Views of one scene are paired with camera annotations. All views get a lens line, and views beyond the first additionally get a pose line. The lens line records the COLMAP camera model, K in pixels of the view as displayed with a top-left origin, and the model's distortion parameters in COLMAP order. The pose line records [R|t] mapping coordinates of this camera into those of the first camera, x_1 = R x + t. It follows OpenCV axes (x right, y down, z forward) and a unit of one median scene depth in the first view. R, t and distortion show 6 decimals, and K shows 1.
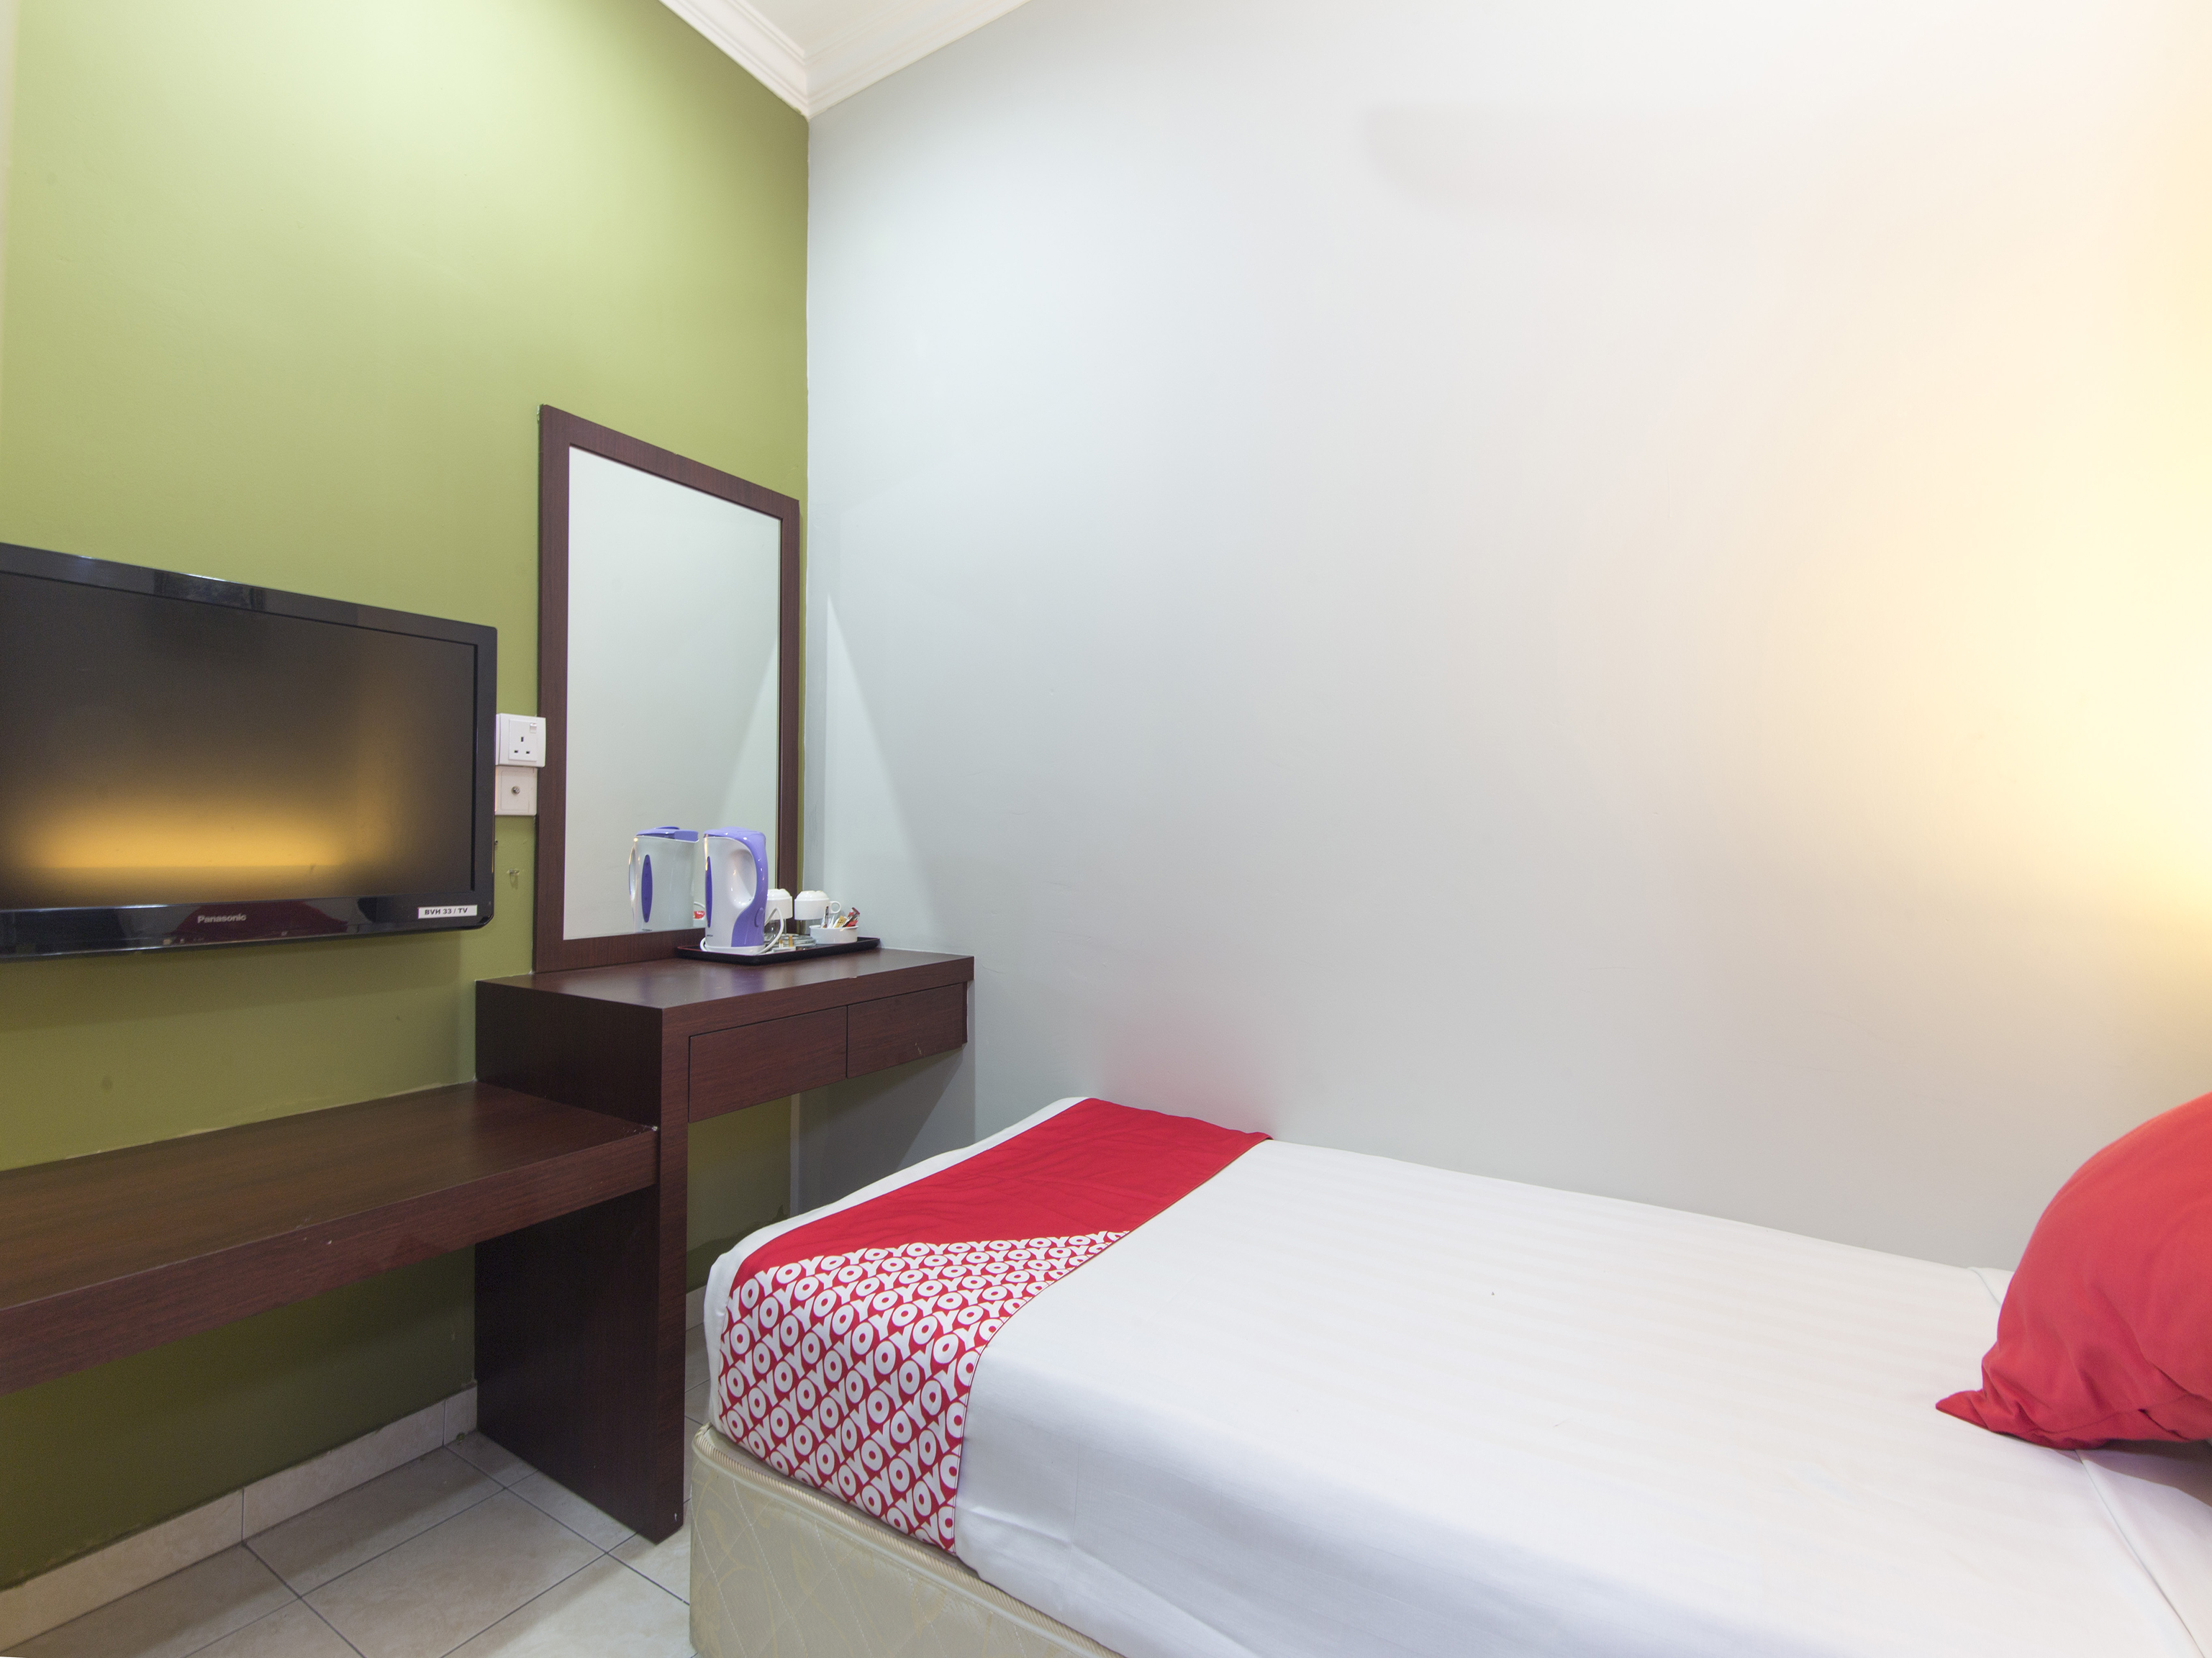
lens RADIAL K [[949.1, 0, 1106.0], [0, 949.1, 829.0], [0, 0, 1]] dist [0.030431, -0.014812]
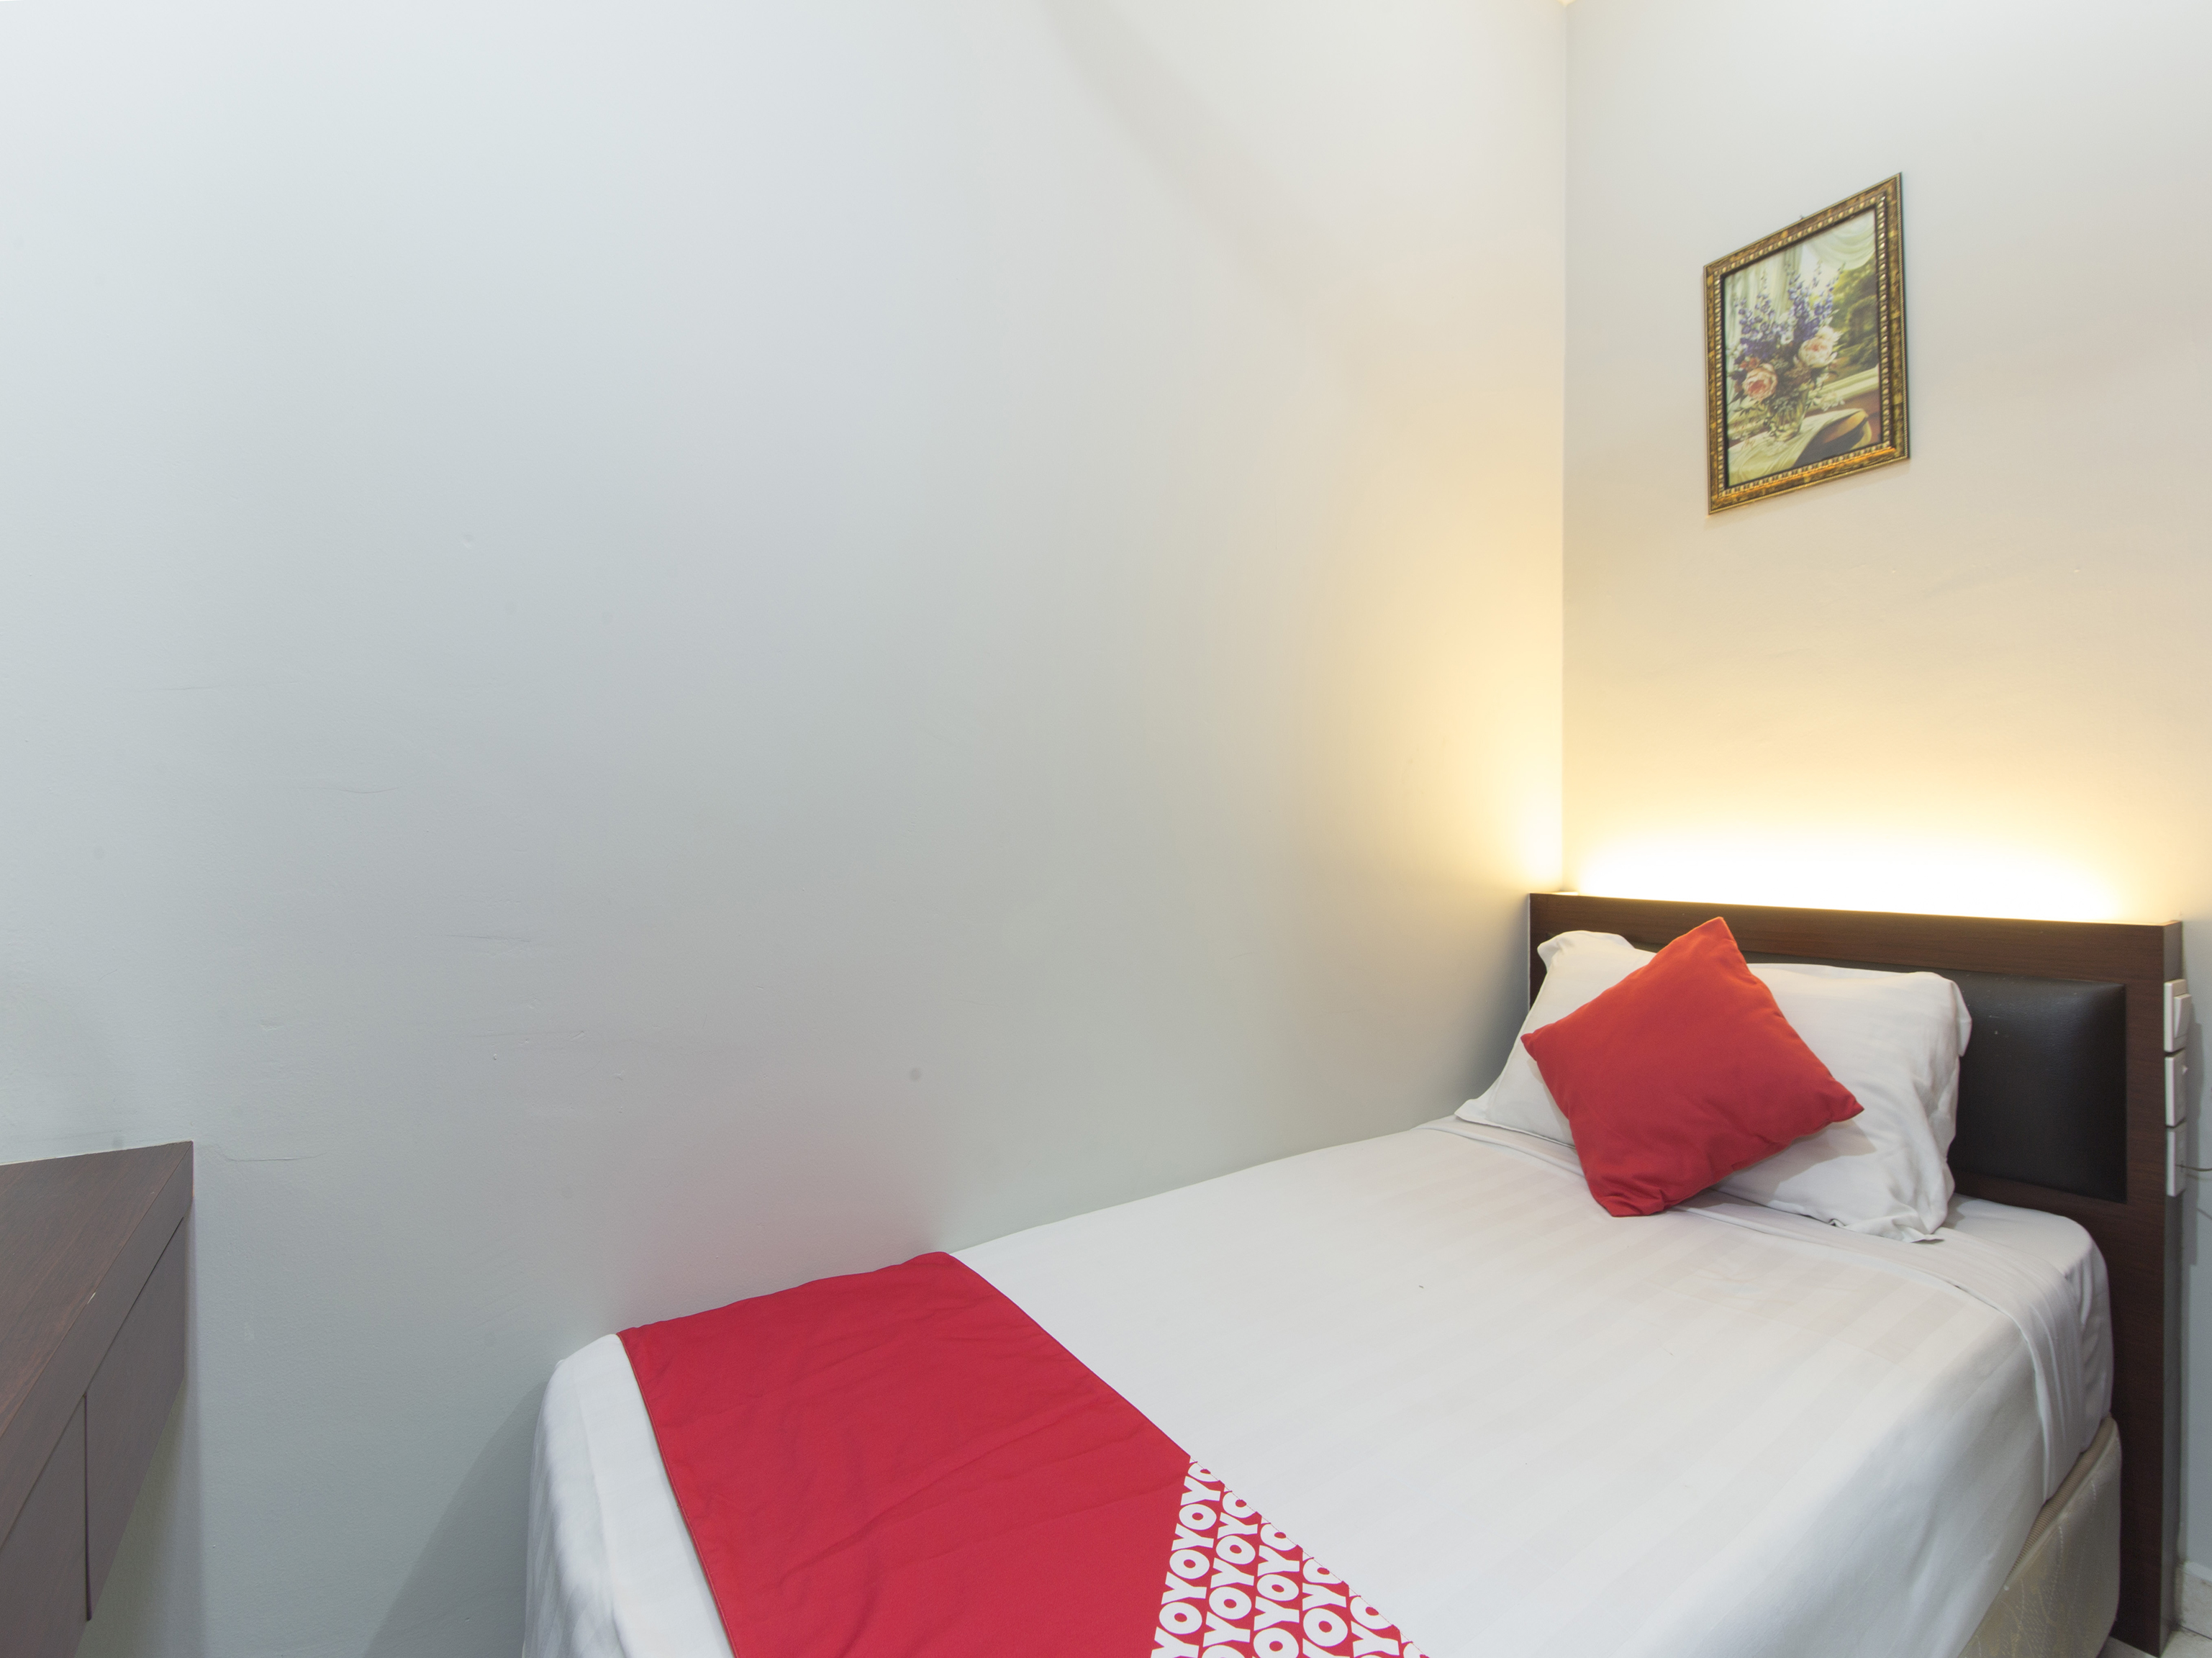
lens RADIAL K [[949.1, 0, 1106.0], [0, 949.1, 829.0], [0, 0, 1]] dist [0.030431, -0.014812]
pose [[0.417137, 0.002375, 0.908841, -0.674721], [-0.000597, 0.999997, -0.002339, 0.003705], [-0.908844, 0.000434, 0.417137, 0.905041]]
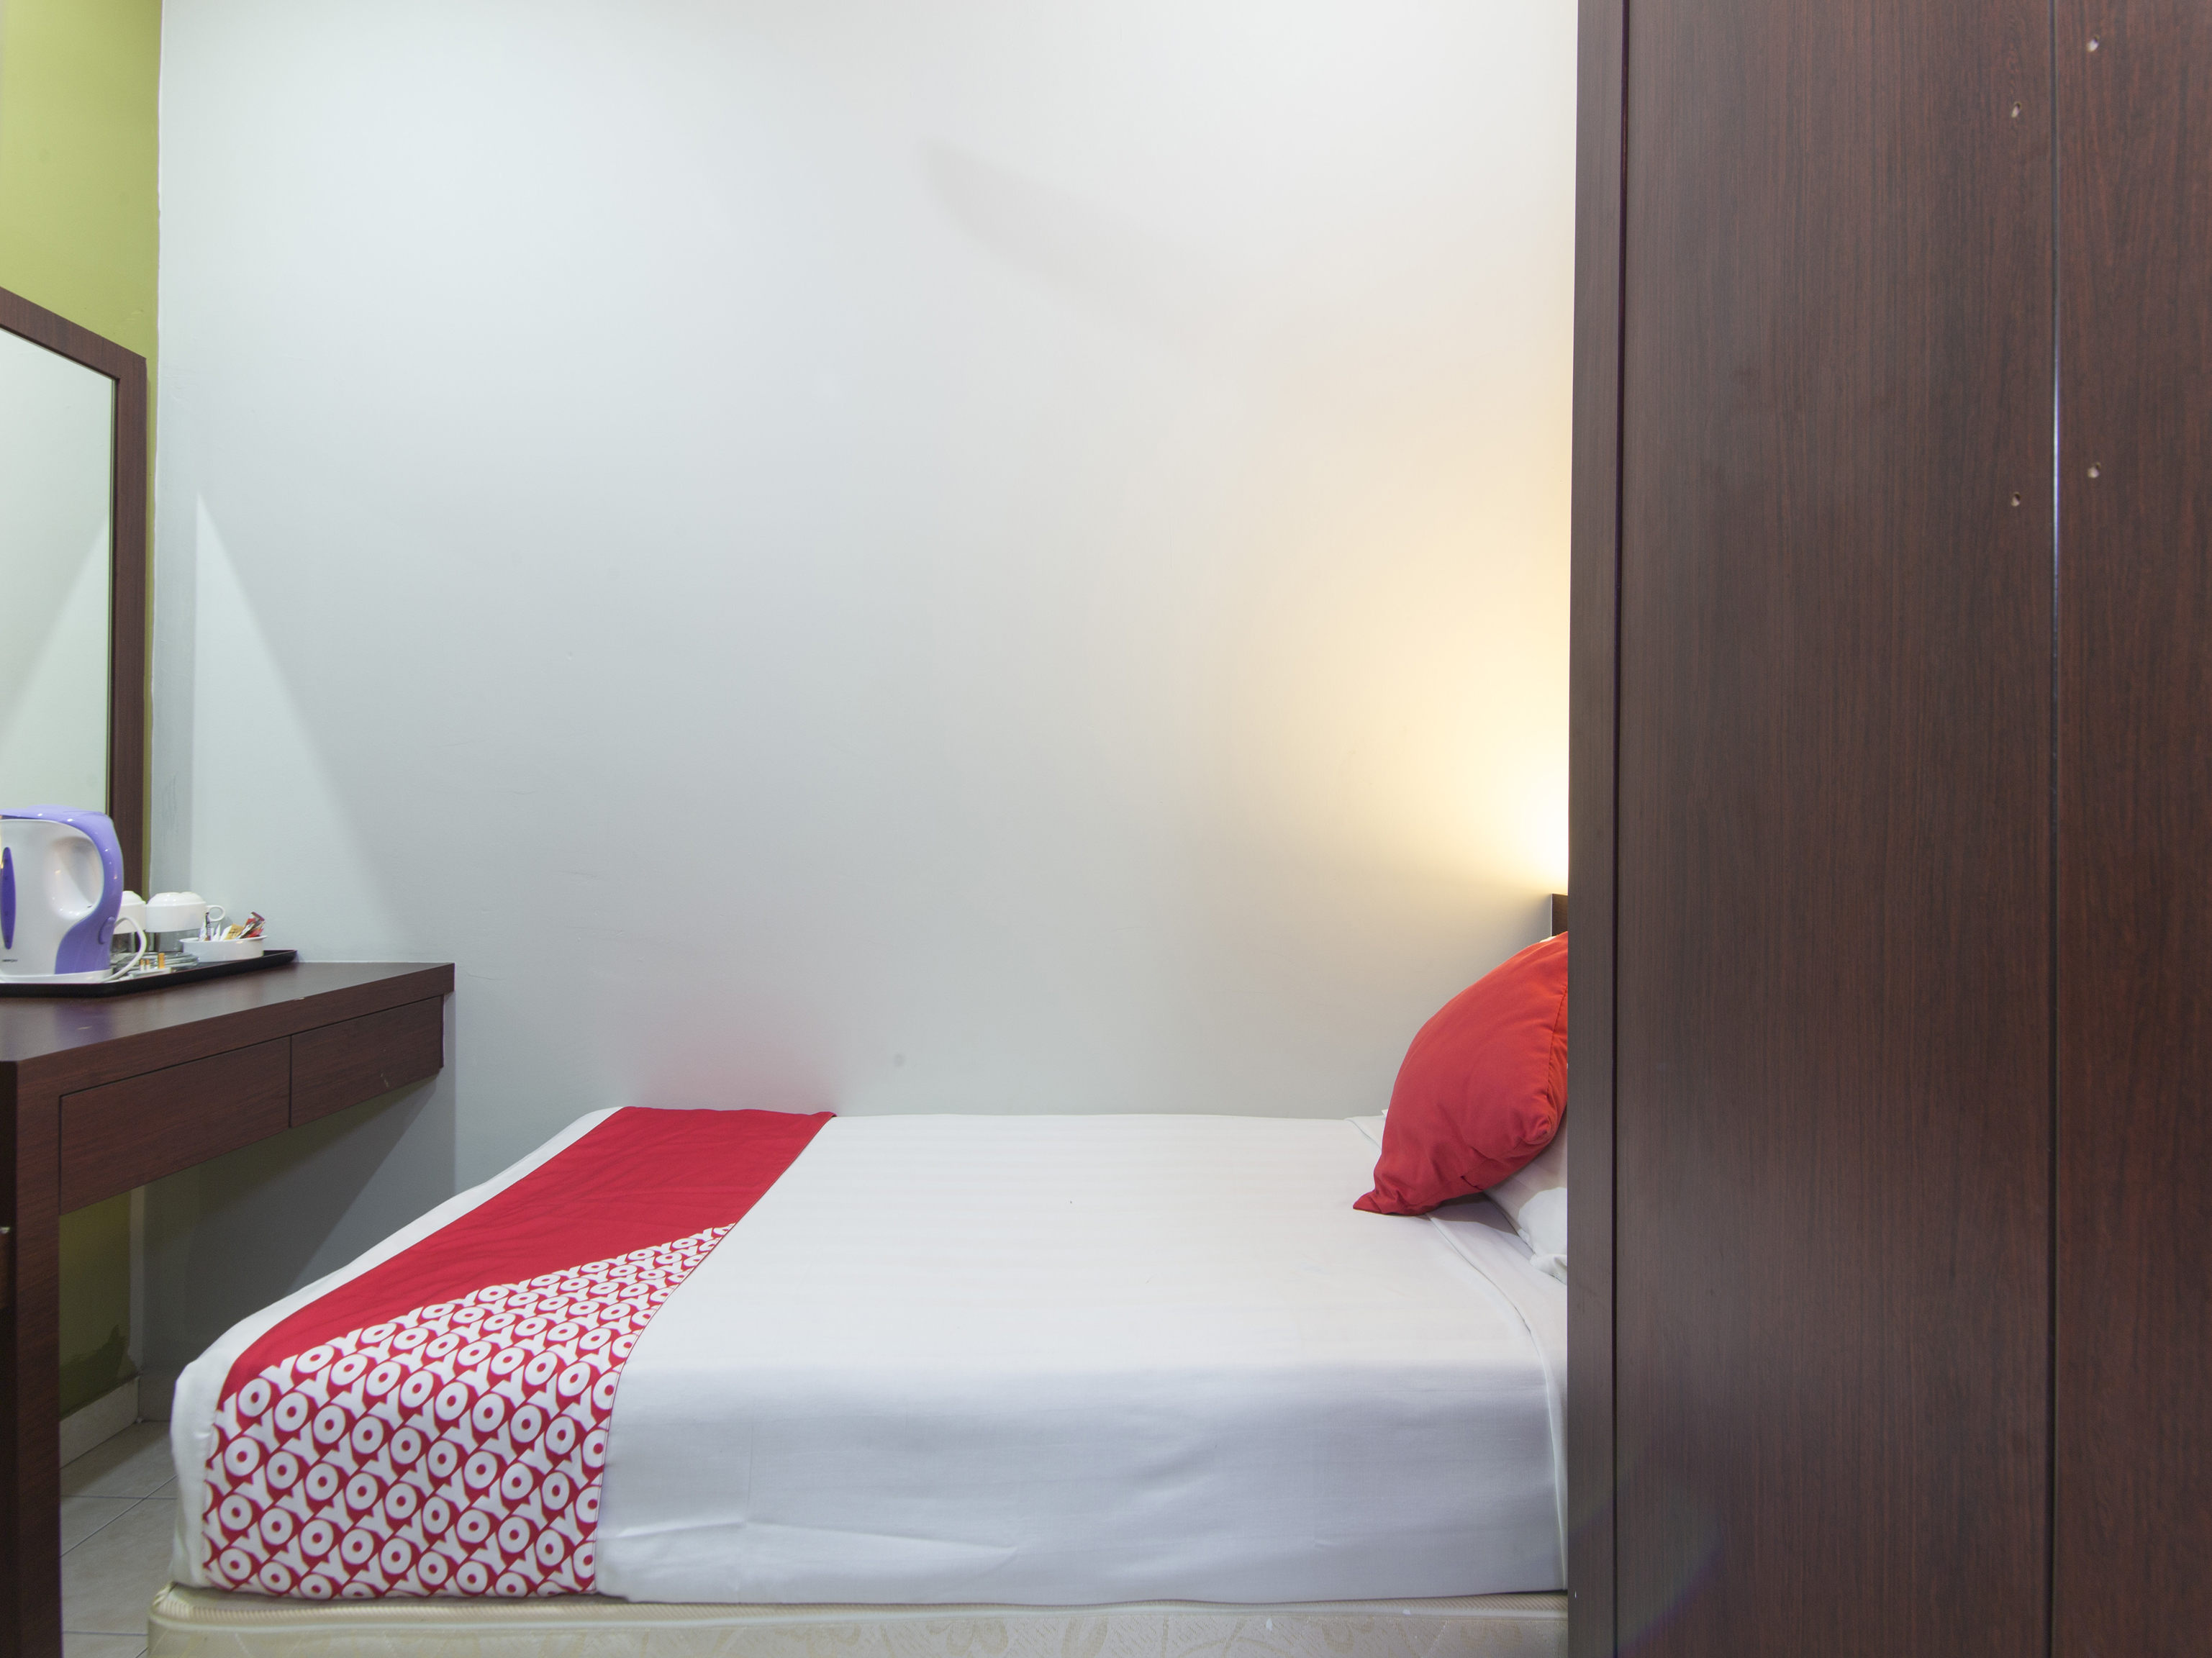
lens RADIAL K [[949.1, 0, 1106.0], [0, 949.1, 829.0], [0, 0, 1]] dist [0.030431, -0.014812]
pose [[0.852712, -0.000728, 0.522381, -0.190498], [-0.007235, 0.999887, 0.013203, 0.001022], [-0.522331, -0.015038, 0.852610, -0.036599]]
